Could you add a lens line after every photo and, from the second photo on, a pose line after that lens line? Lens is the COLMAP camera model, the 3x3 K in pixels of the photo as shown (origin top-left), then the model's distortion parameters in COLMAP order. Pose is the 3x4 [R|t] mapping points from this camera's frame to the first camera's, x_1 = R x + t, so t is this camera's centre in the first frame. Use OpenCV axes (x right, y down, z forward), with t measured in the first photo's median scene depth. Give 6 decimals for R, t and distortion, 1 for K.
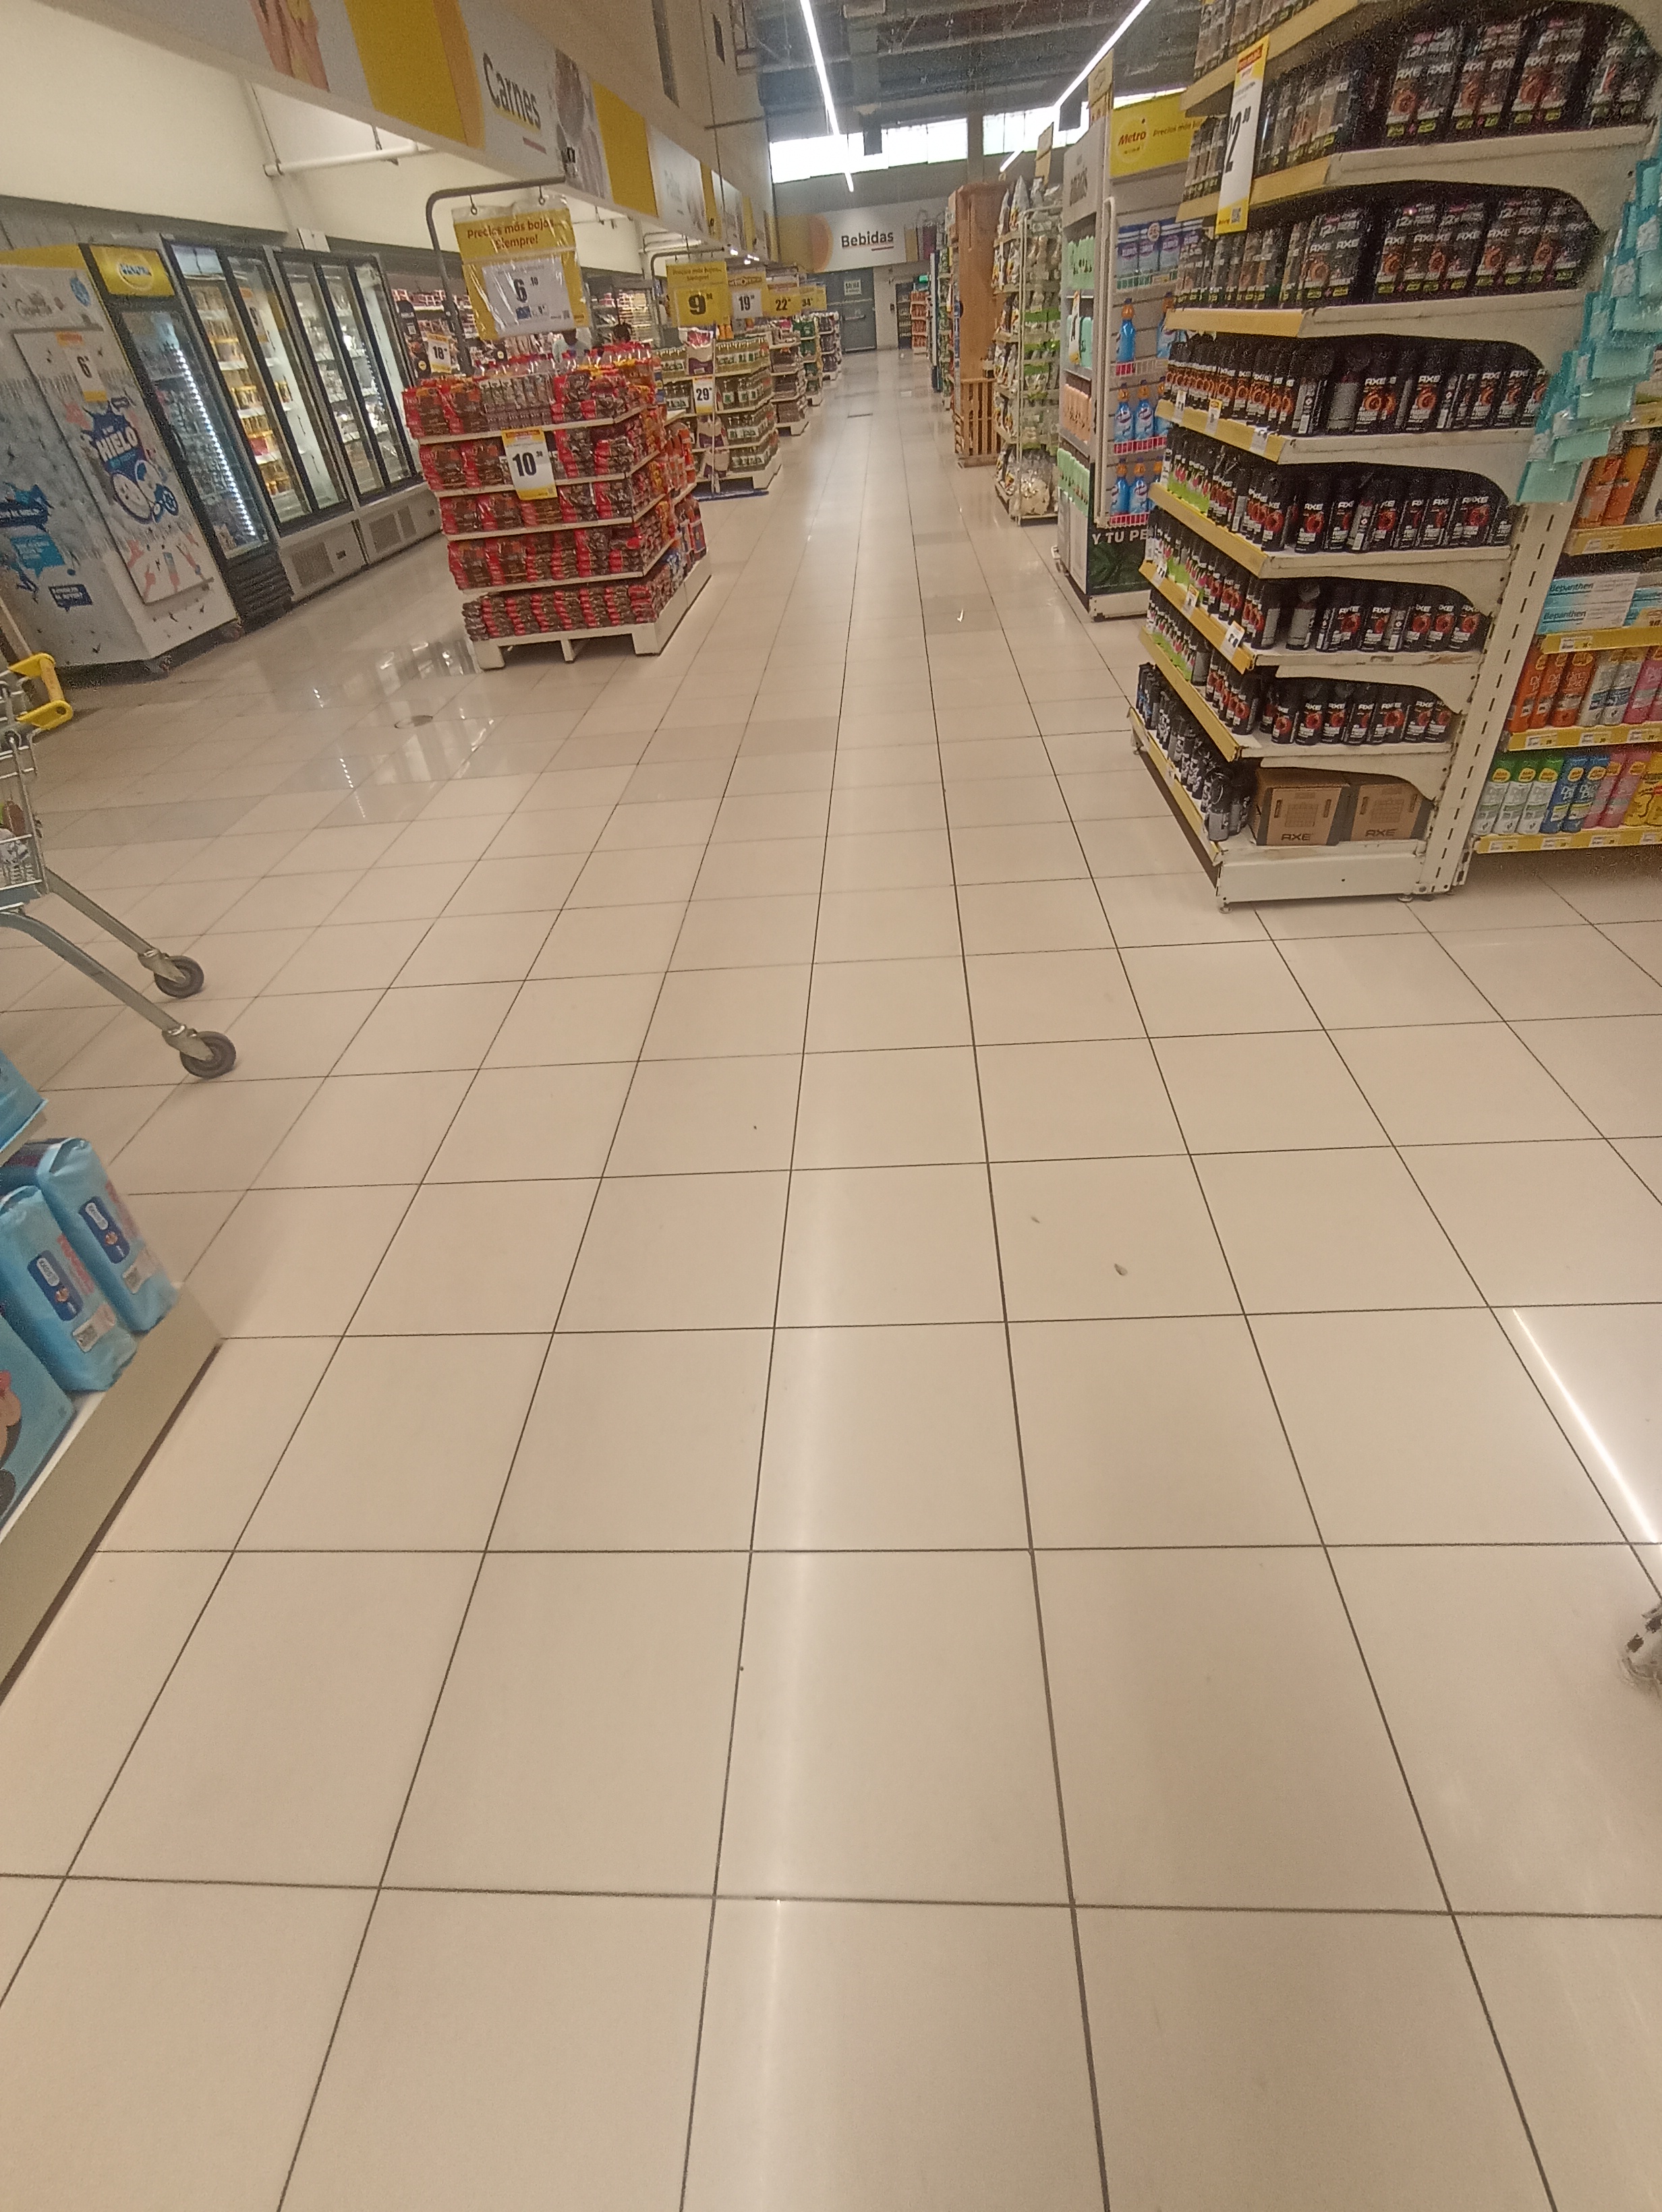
lens RADIAL K [[971.0, 0, 837.3], [0, 971.0, 1102.2], [0, 0, 1]] dist [-0.049230, 0.026389]
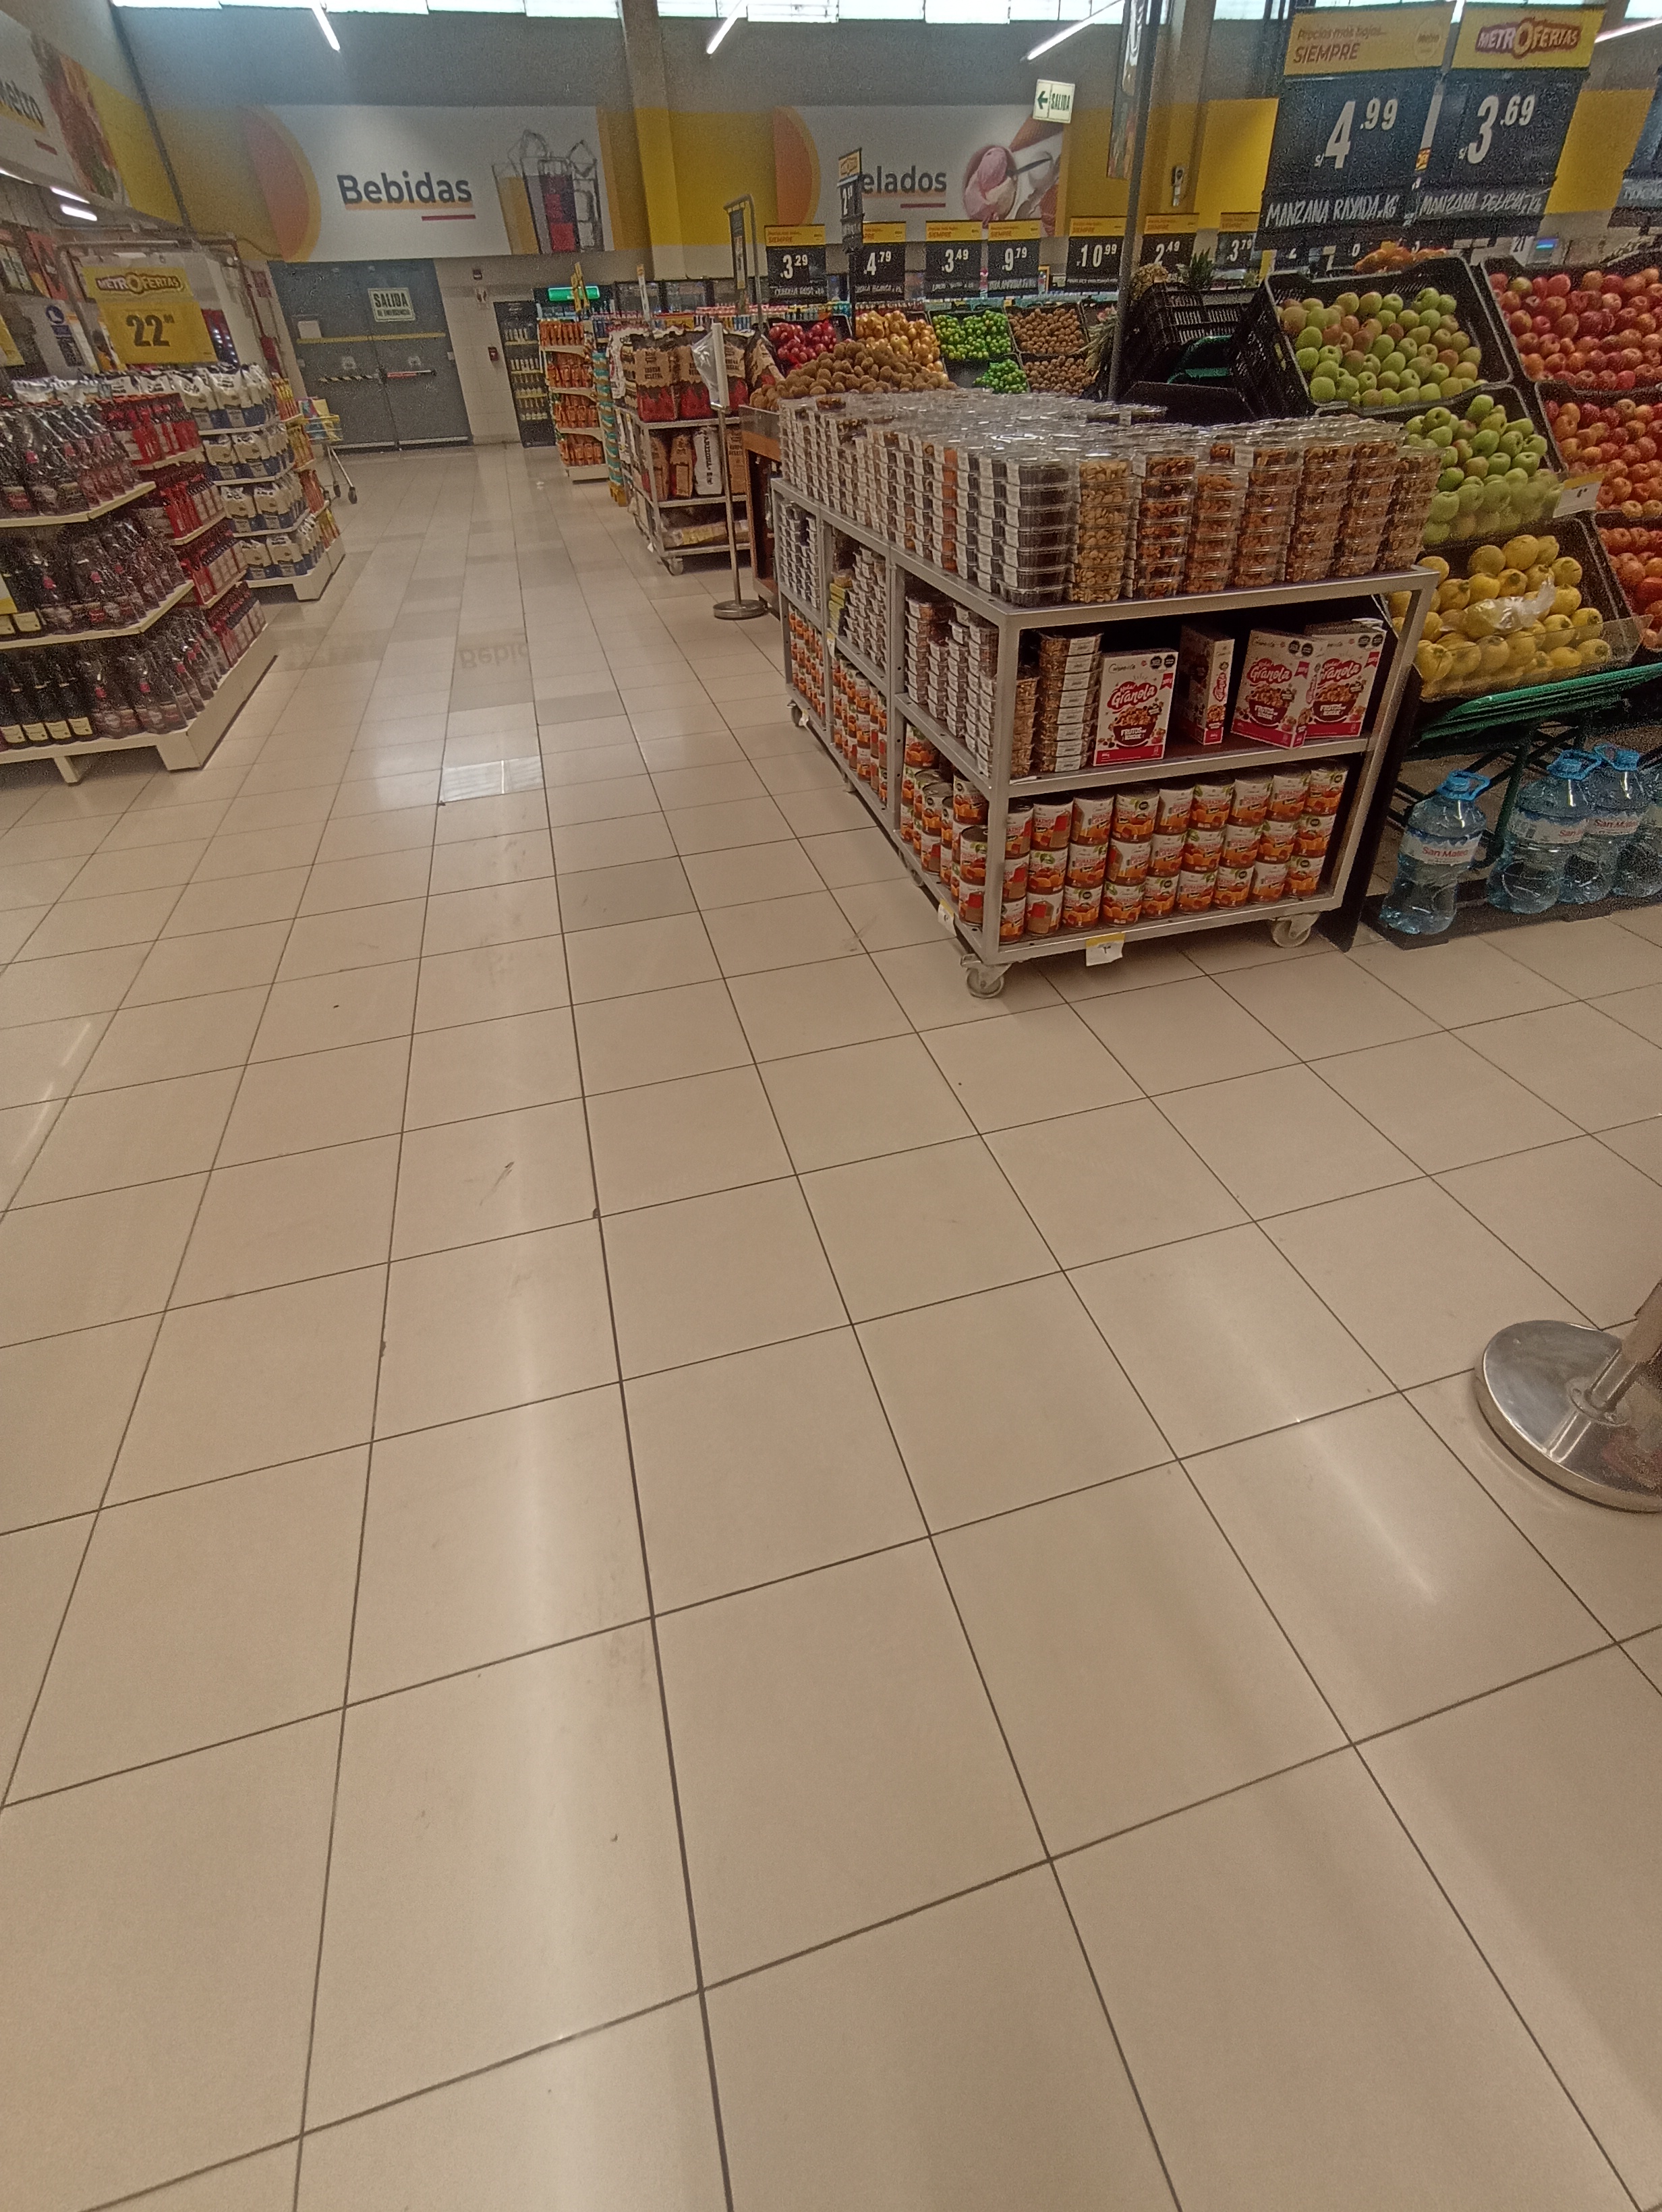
lens RADIAL K [[971.0, 0, 837.3], [0, 971.0, 1102.2], [0, 0, 1]] dist [-0.049230, 0.026389]
pose [[0.928348, -0.194189, 0.316954, -0.002630], [0.203990, 0.978970, 0.002309, -0.458464], [-0.310737, 0.062512, 0.948438, 0.546011]]
